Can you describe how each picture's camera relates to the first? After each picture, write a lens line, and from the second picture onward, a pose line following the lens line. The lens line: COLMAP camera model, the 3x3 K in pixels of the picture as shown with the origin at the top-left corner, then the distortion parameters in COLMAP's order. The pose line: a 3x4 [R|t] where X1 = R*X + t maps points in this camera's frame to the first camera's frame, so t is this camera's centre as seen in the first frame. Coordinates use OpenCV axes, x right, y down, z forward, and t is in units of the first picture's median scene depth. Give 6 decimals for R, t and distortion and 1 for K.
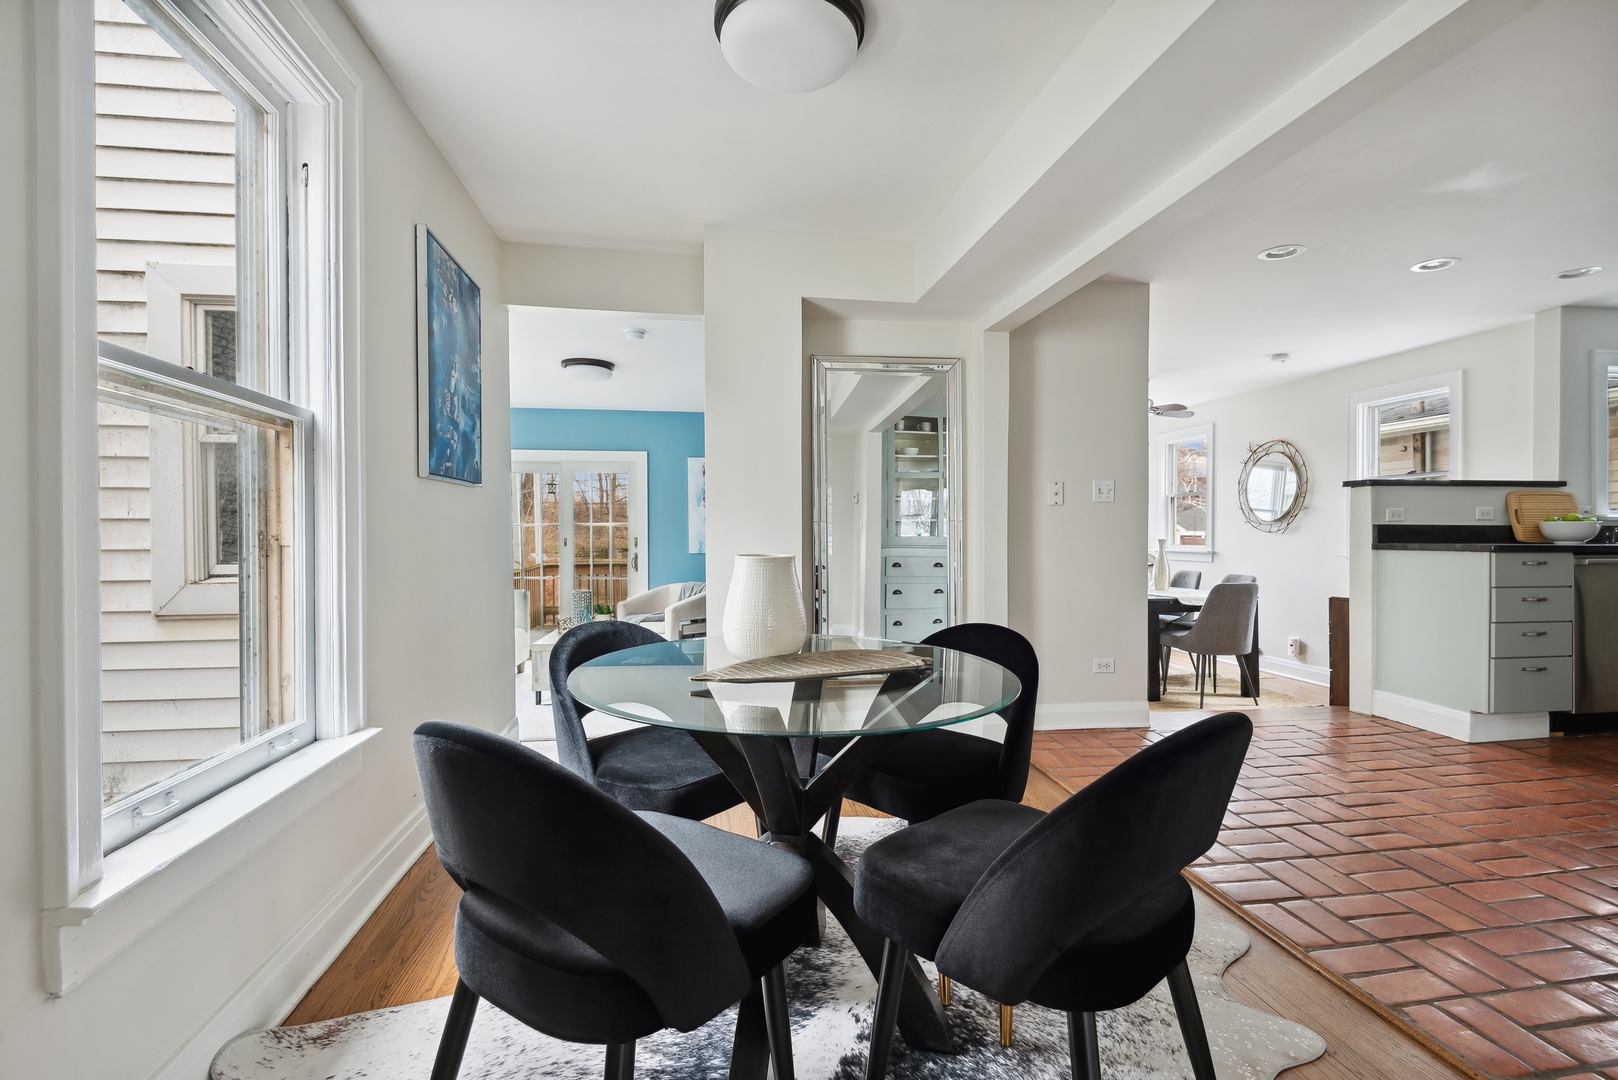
lens RADIAL K [[732.2, 0, 809.0], [0, 732.2, 540.0], [0, 0, 1]] dist [0.005179, -0.011863]
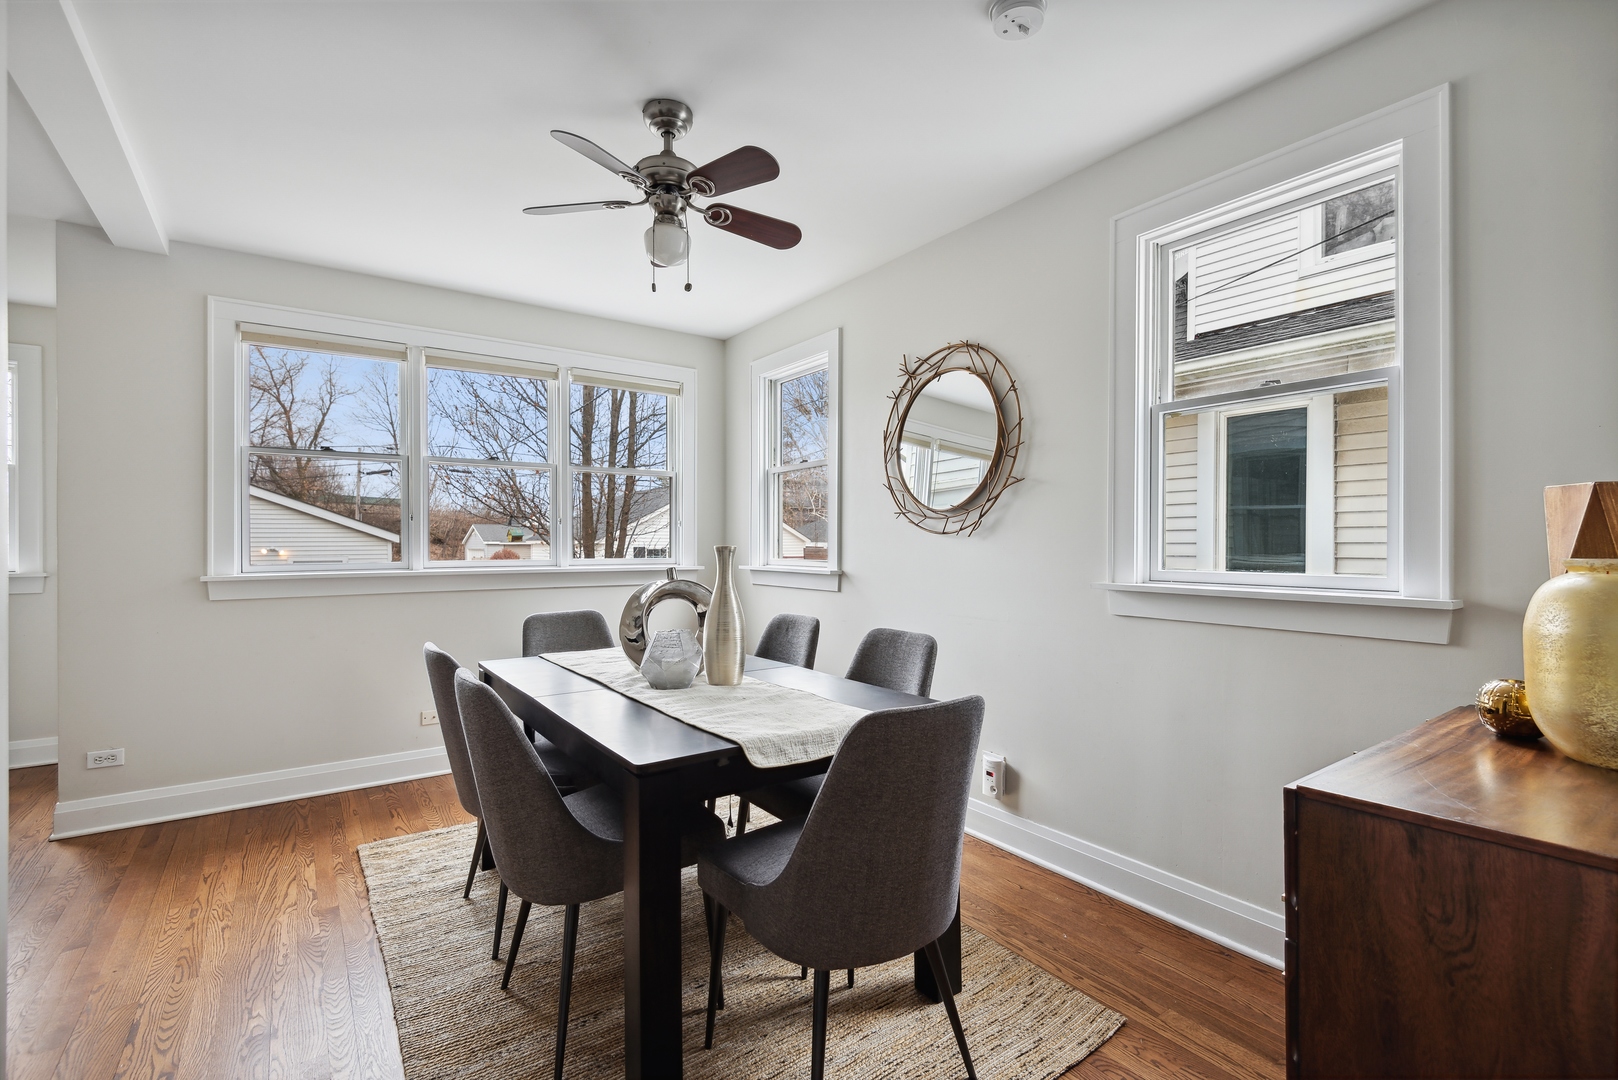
lens RADIAL K [[732.2, 0, 809.0], [0, 732.2, 540.0], [0, 0, 1]] dist [0.005179, -0.011863]
pose [[0.890021, 0.007182, 0.455862, 0.331990], [-0.000428, 0.999889, -0.014916, 0.001141], [-0.455919, 0.013081, 0.889925, 0.615830]]
